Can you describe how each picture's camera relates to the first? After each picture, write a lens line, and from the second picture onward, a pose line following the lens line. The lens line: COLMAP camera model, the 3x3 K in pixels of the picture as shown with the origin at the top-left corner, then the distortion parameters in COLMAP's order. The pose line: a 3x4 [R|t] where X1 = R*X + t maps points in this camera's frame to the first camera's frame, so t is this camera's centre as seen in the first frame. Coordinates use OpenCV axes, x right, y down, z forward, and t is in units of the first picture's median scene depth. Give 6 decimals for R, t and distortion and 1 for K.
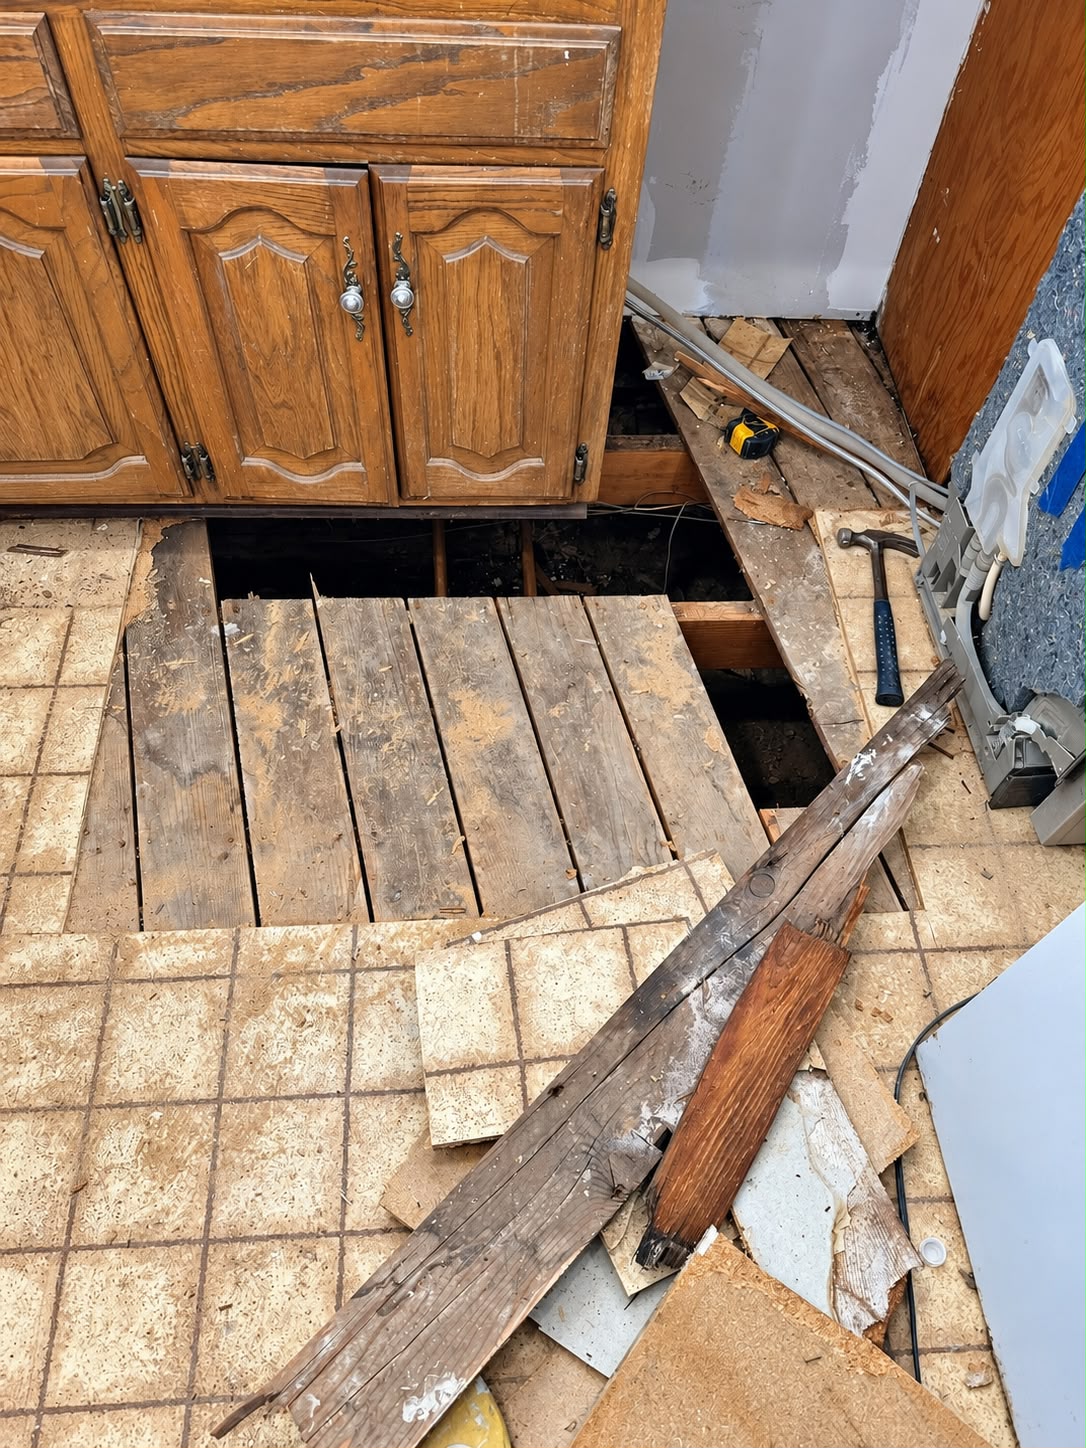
lens RADIAL K [[1107.4, 0, 543.0], [0, 1107.4, 724.0], [0, 0, 1]] dist [0.029842, -0.055343]
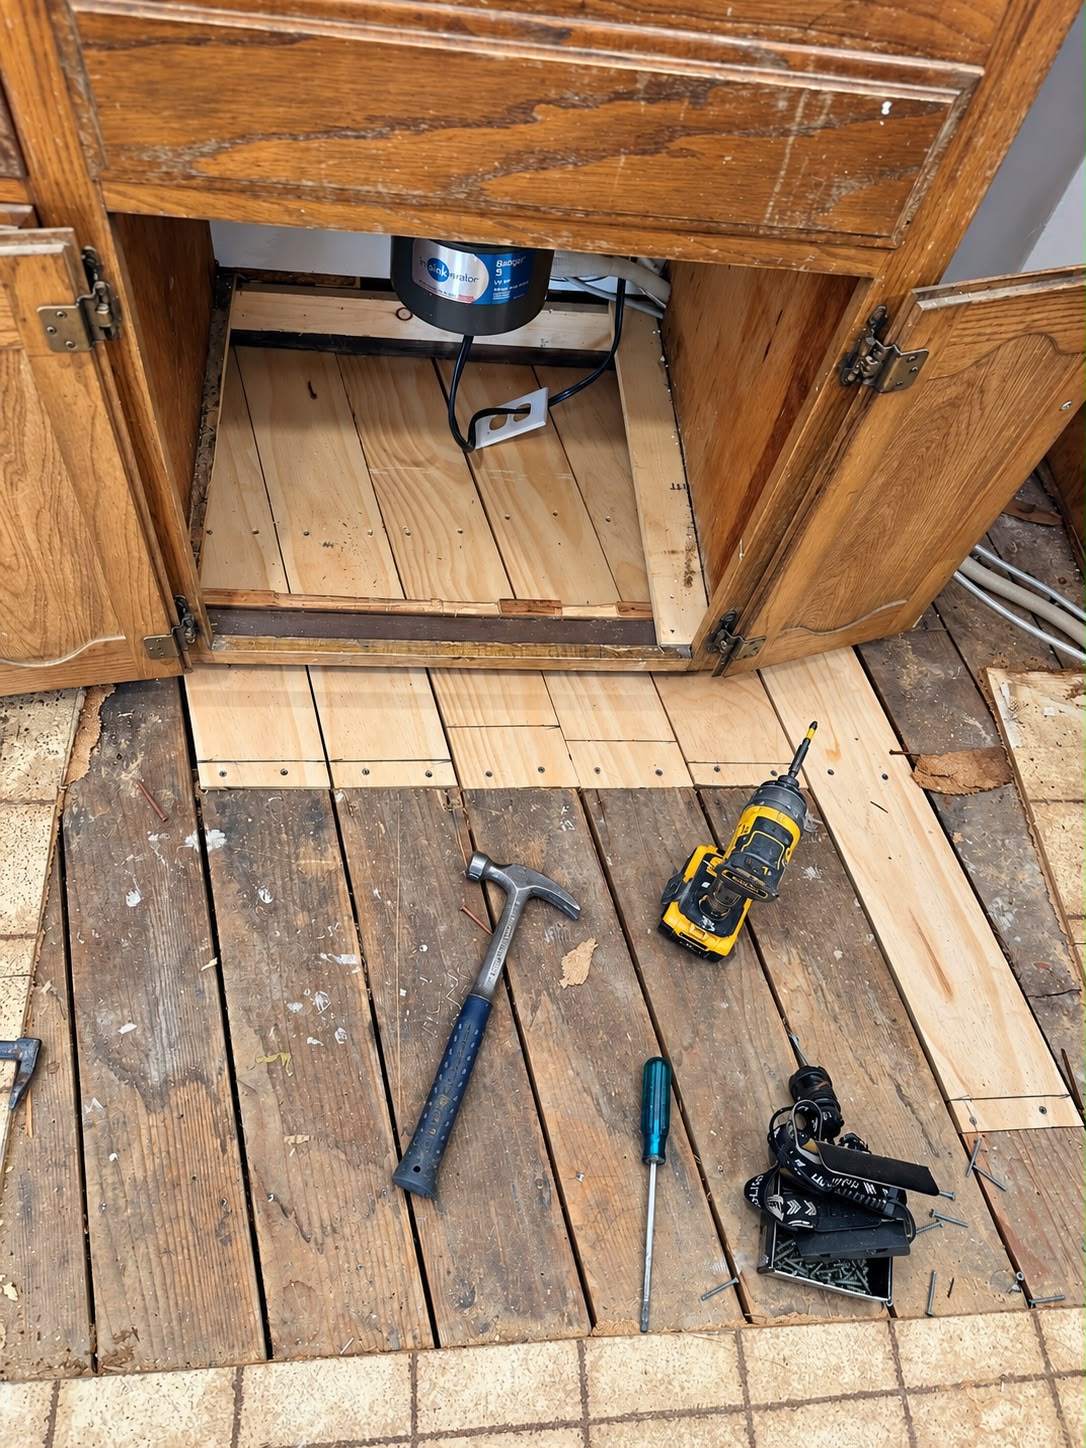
lens RADIAL K [[1141.0, 0, 543.0], [0, 1141.0, 724.0], [0, 0, 1]] dist [-0.041130, 0.040530]
pose [[0.996516, 0.038108, 0.074189, -0.189409], [-0.042701, 0.997203, 0.061341, -0.306120], [-0.071644, -0.064295, 0.995356, 0.398377]]
